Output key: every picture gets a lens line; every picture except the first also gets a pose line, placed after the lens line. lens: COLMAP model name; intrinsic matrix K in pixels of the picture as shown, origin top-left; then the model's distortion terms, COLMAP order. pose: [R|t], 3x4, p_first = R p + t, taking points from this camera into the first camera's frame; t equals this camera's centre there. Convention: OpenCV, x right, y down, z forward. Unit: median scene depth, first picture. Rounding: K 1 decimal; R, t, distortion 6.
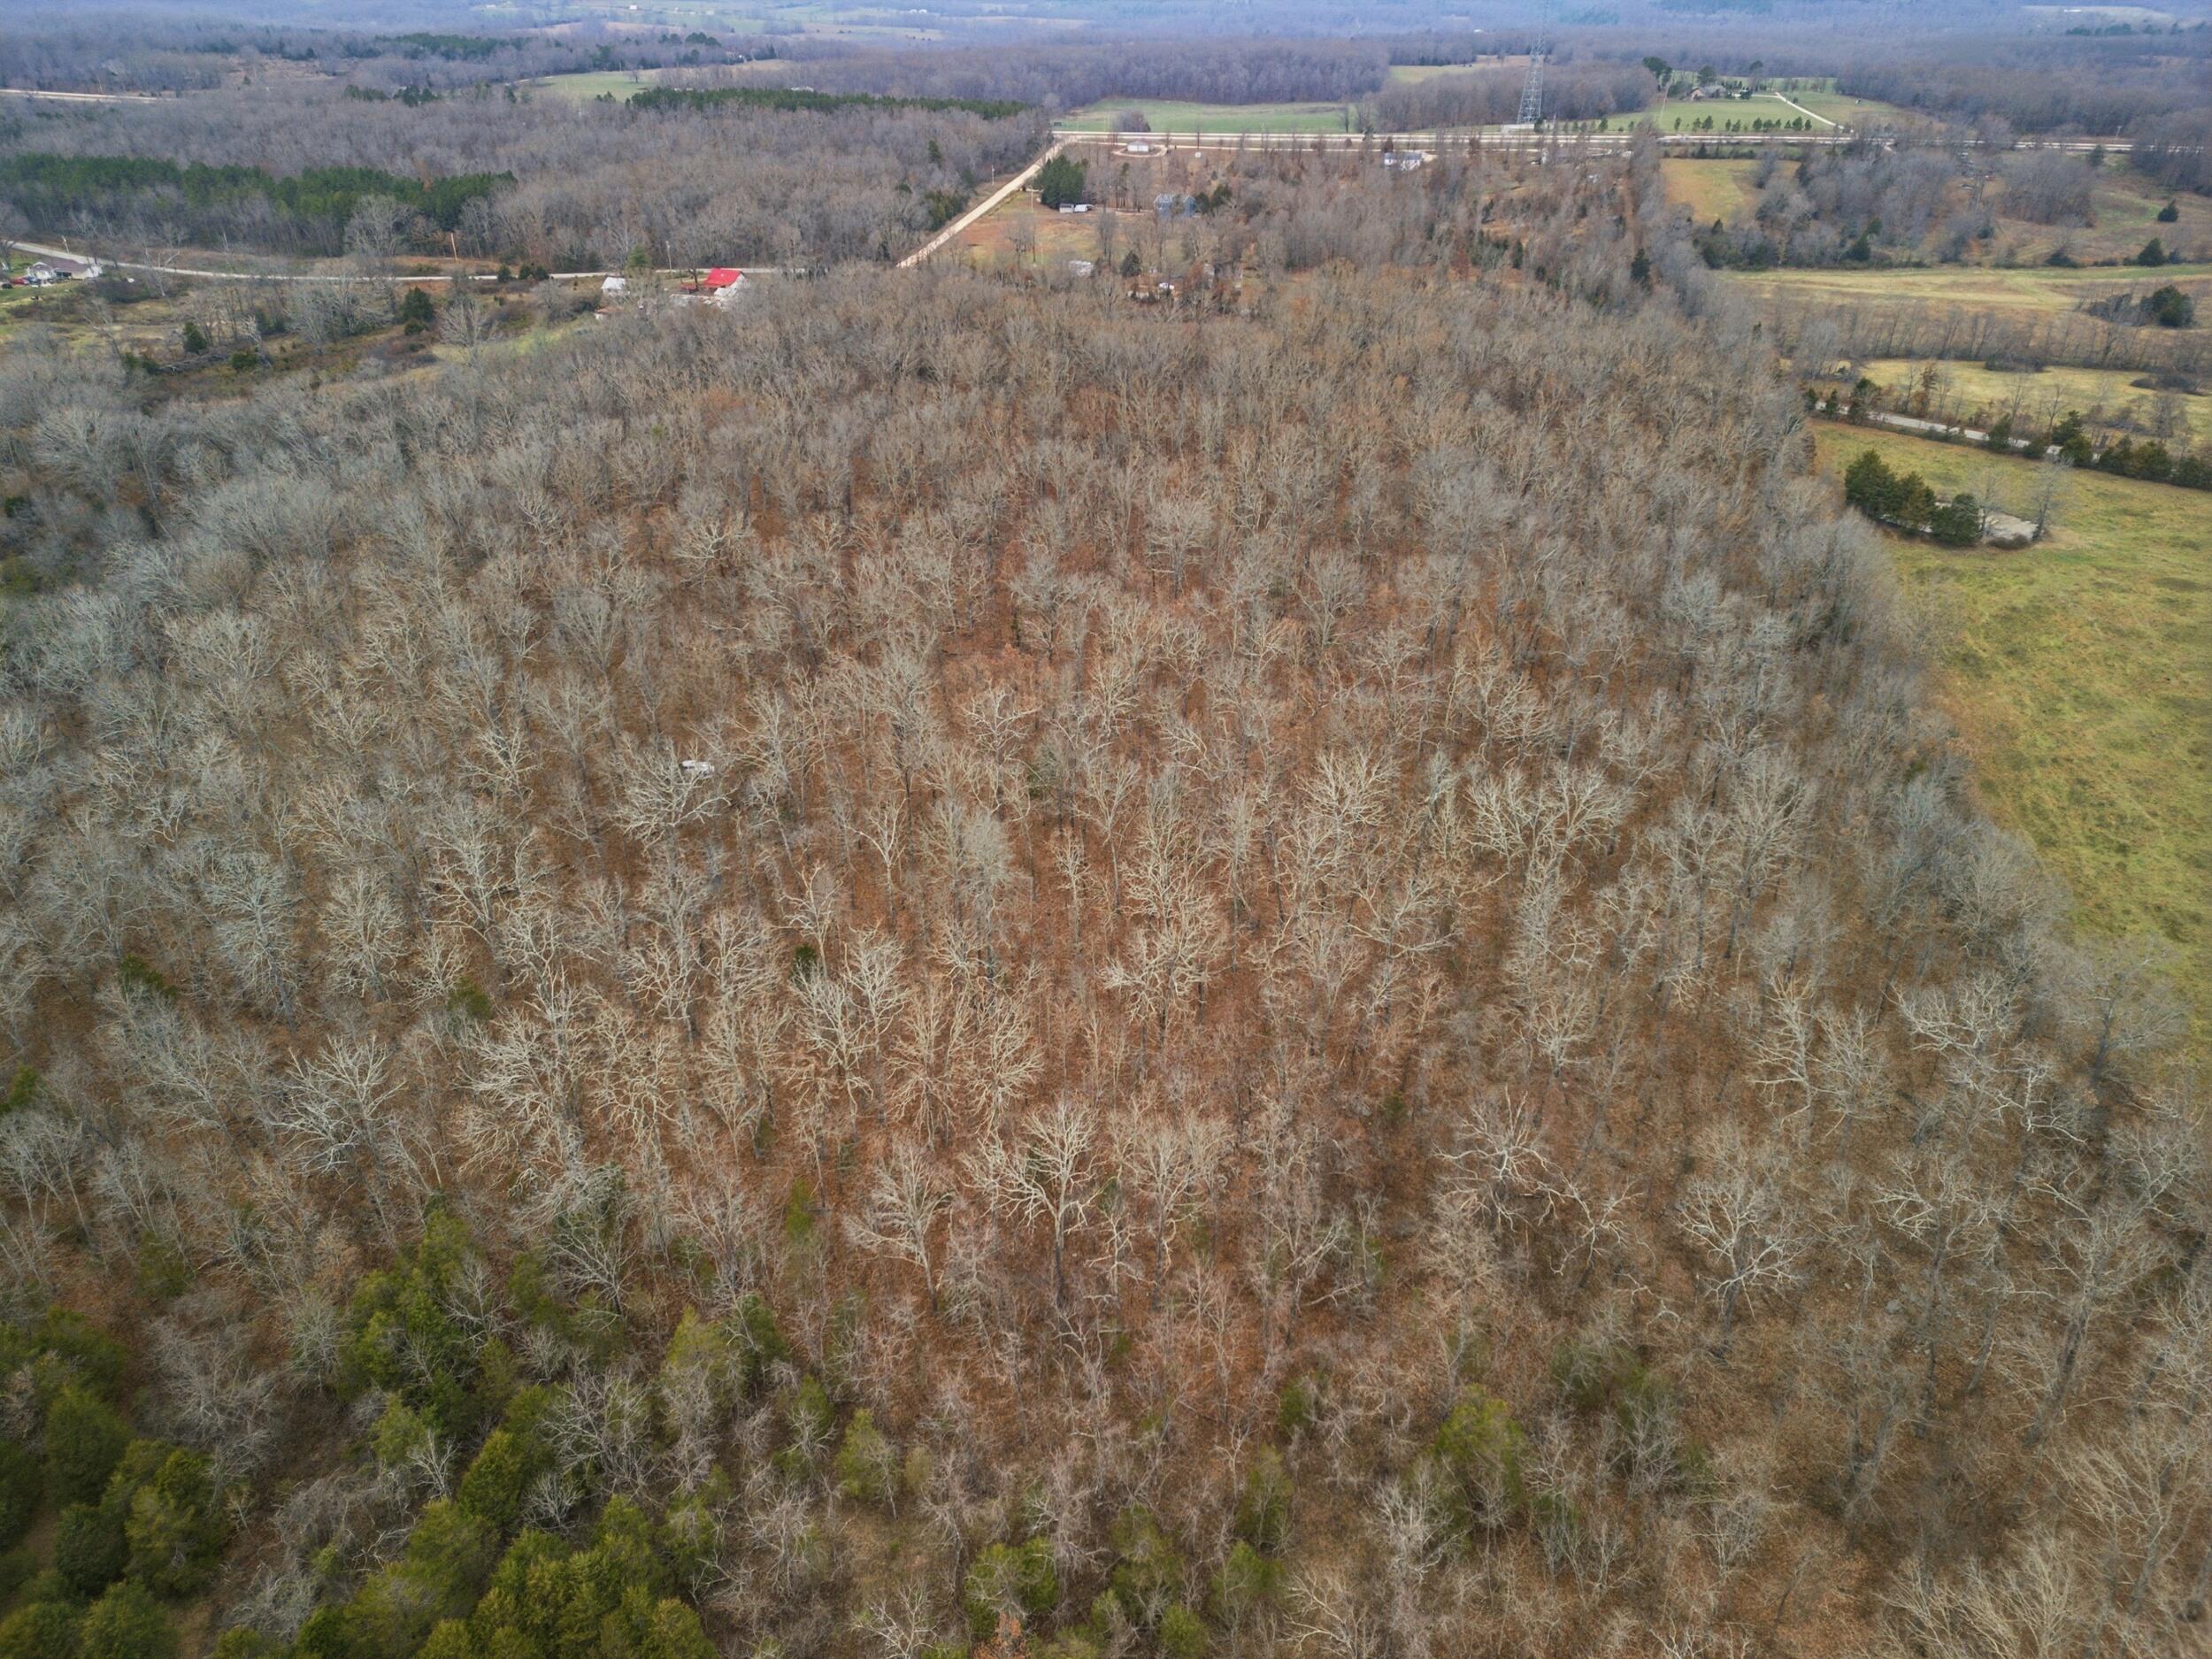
lens RADIAL K [[1525.0, 0, 1097.3], [0, 1525.0, 827.4], [0, 0, 1]] dist [0.077676, -0.064005]
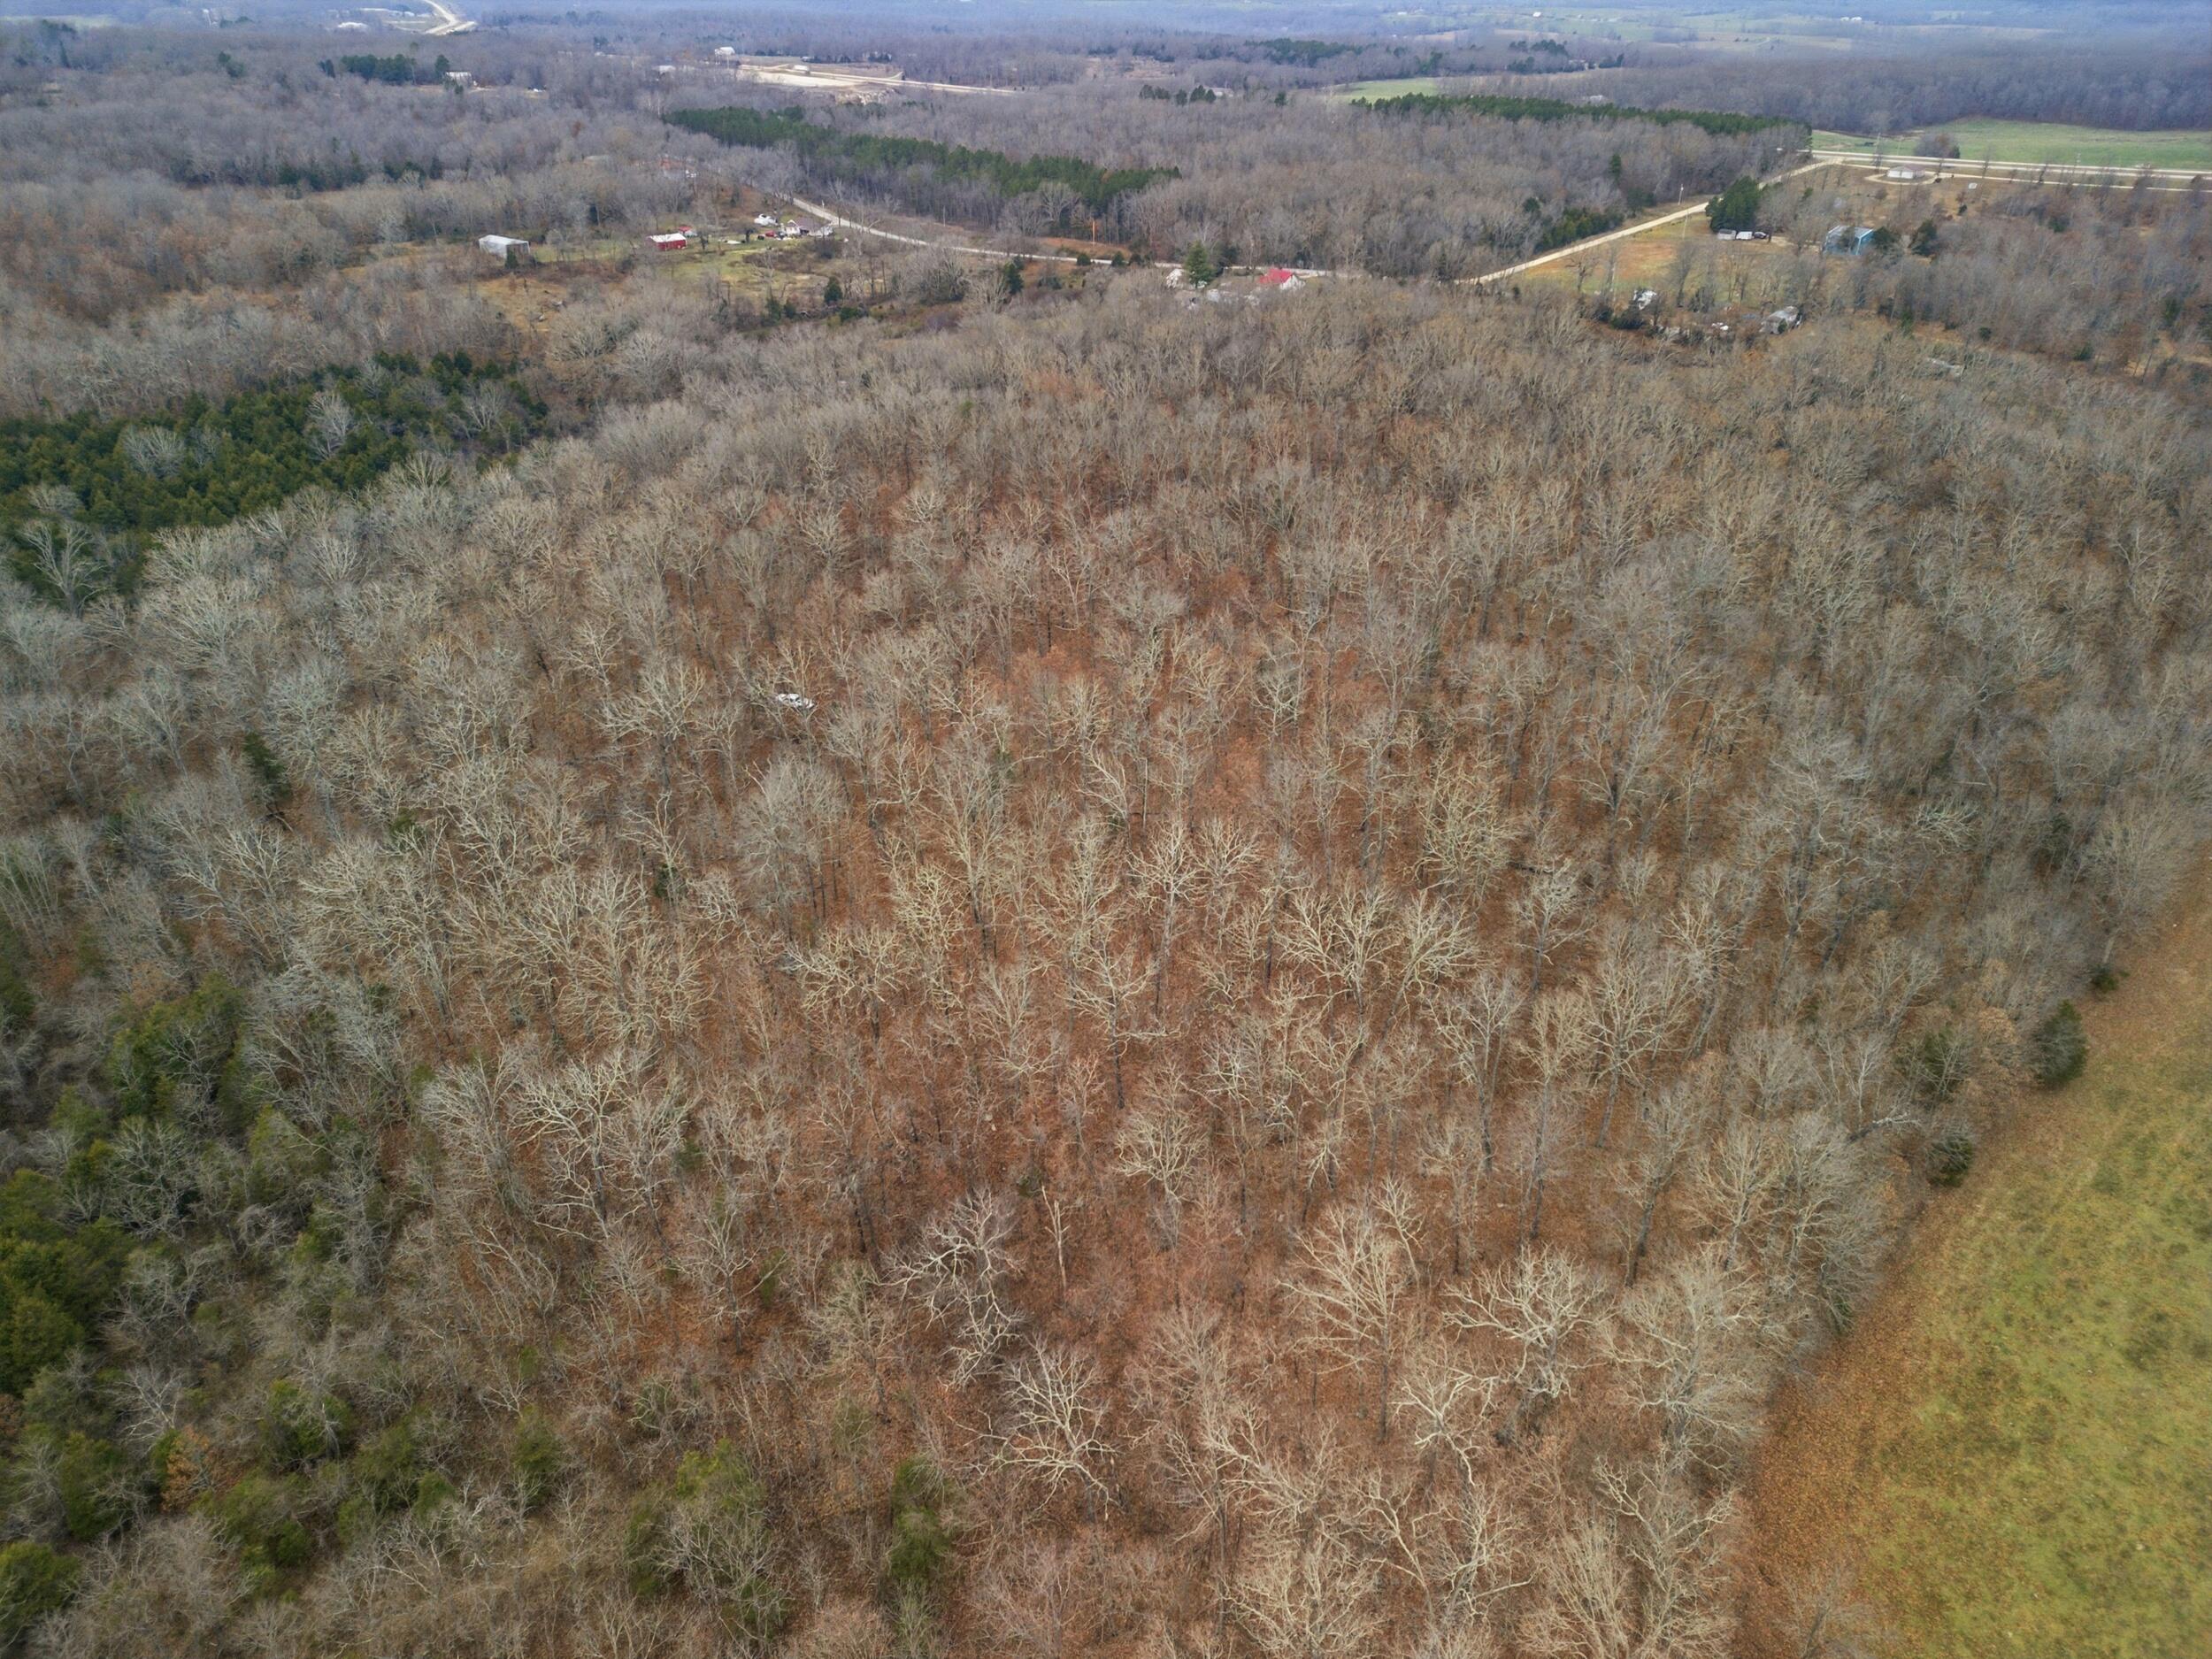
lens RADIAL K [[1527.8, 0, 1097.9], [0, 1527.8, 826.9], [0, 0, 1]] dist [0.066760, -0.046650]
pose [[0.860887, 0.247779, -0.444386, 0.163088], [-0.249640, 0.966751, 0.055422, -0.024826], [0.443343, 0.063224, 0.894119, 0.045343]]
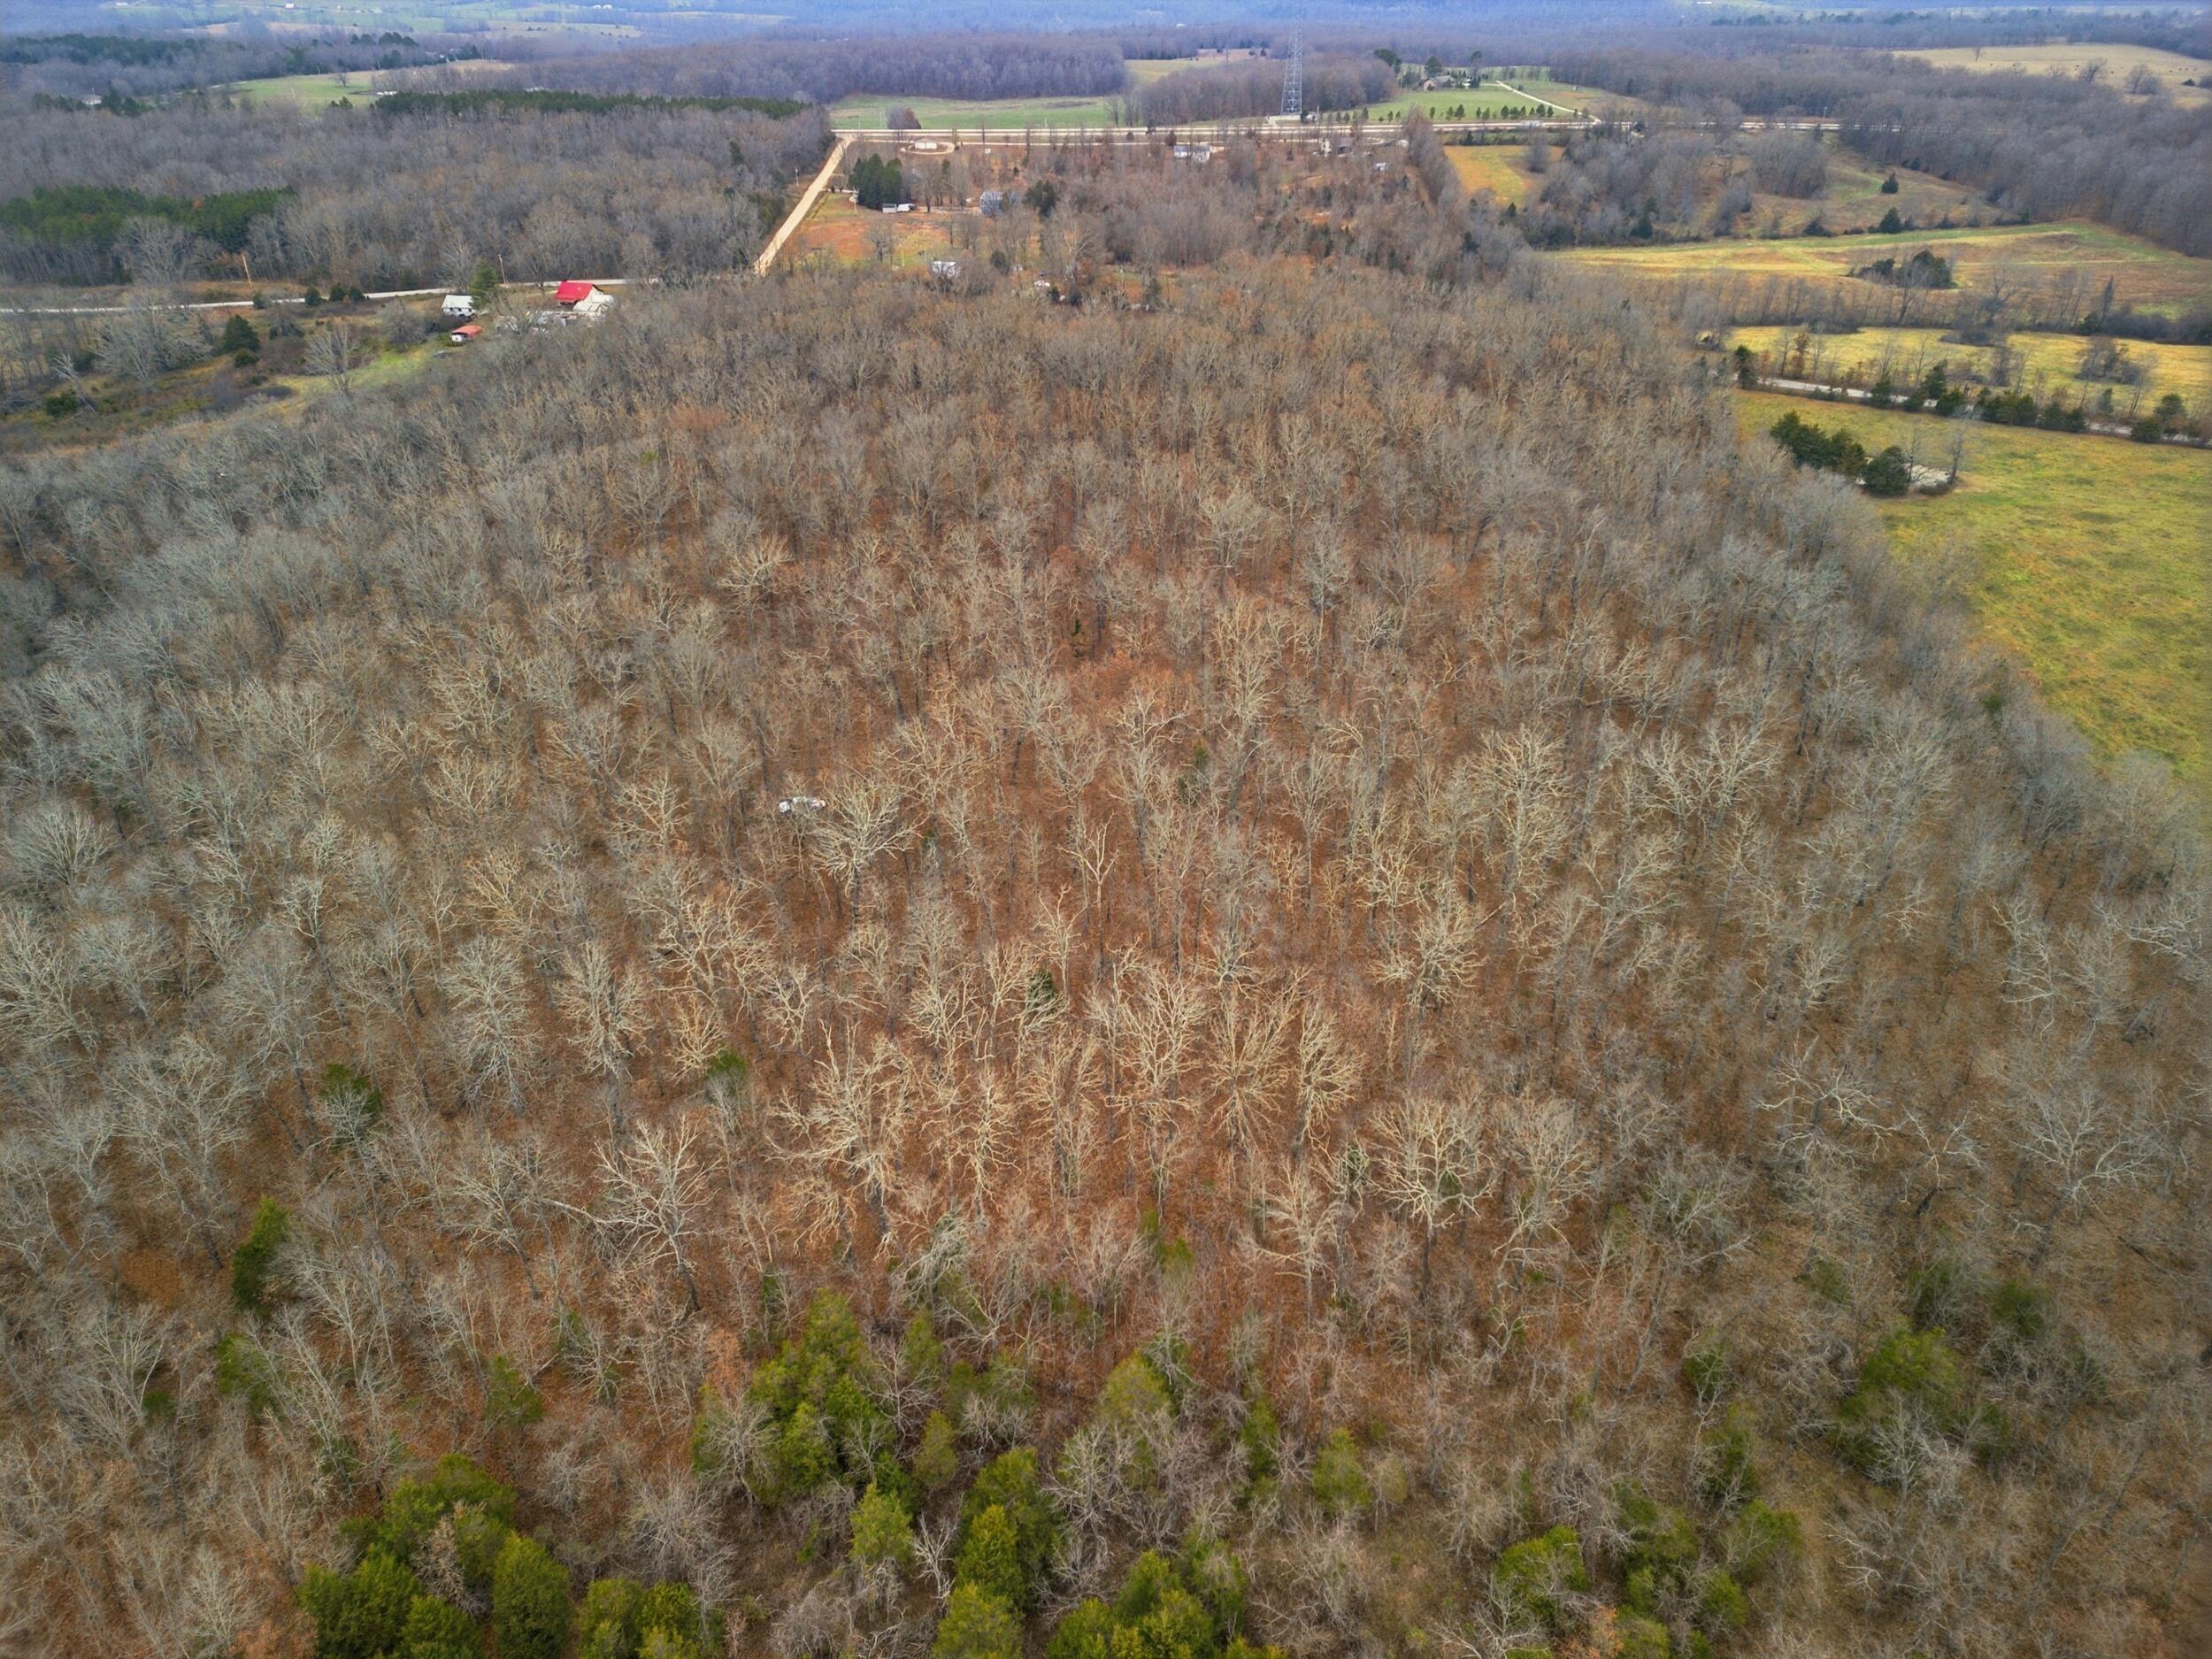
lens RADIAL K [[1525.0, 0, 1097.3], [0, 1525.0, 827.4], [0, 0, 1]] dist [0.077676, -0.064005]
pose [[0.982654, -0.094254, 0.159710, -0.089341], [0.093817, 0.995536, 0.010295, -0.006375], [-0.159967, 0.004867, 0.987110, 0.009469]]
